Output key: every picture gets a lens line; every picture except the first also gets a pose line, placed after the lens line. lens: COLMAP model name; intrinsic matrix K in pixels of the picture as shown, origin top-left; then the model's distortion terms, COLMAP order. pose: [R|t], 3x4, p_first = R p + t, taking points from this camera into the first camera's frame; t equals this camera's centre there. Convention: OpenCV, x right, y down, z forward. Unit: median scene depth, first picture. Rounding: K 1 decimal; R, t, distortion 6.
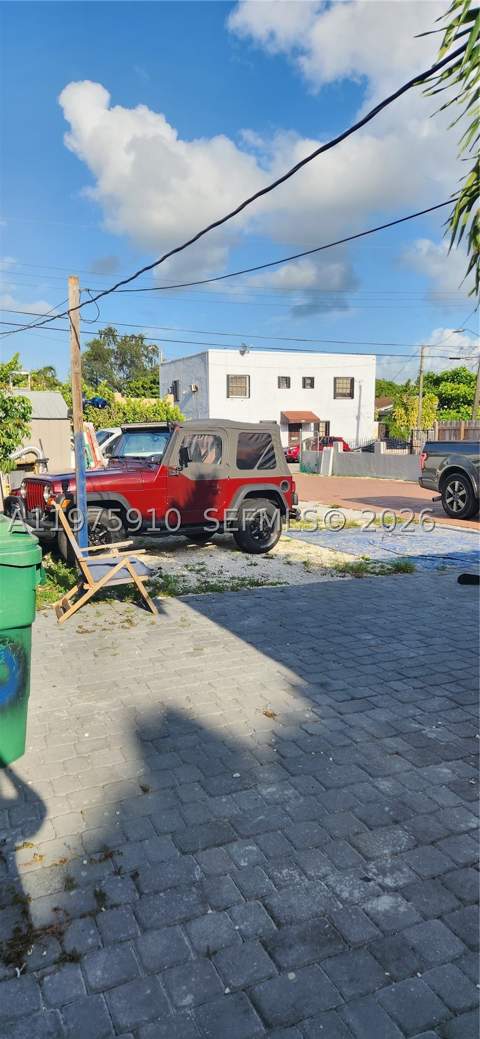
lens RADIAL K [[687.3, 0, 216.5], [0, 687.3, 519.0], [0, 0, 1]] dist [0.064544, -0.000233]
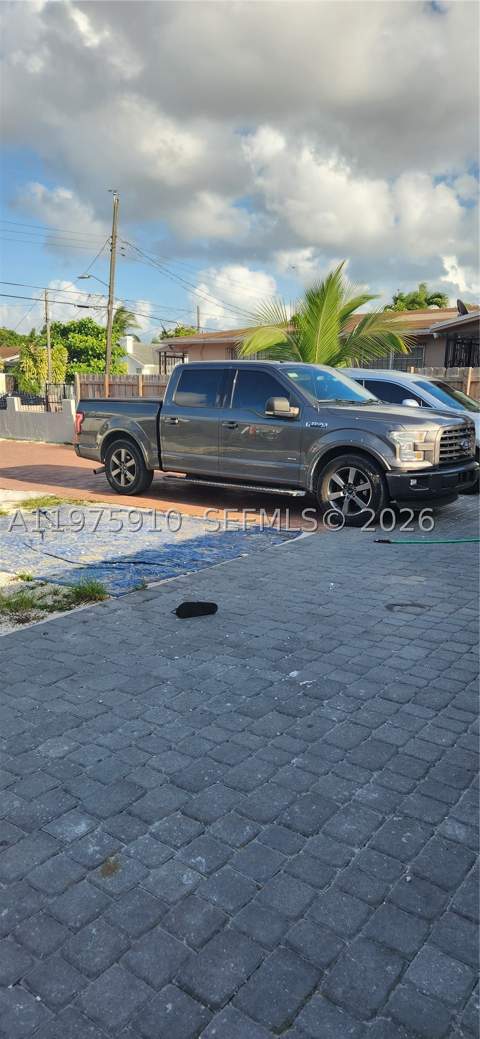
lens RADIAL K [[687.3, 0, 216.5], [0, 687.3, 519.0], [0, 0, 1]] dist [0.064544, -0.000233]
pose [[0.865857, -0.086498, 0.492758, 0.019494], [0.054118, 0.995354, 0.079629, -0.016271], [-0.497356, -0.042280, 0.866516, 0.127152]]
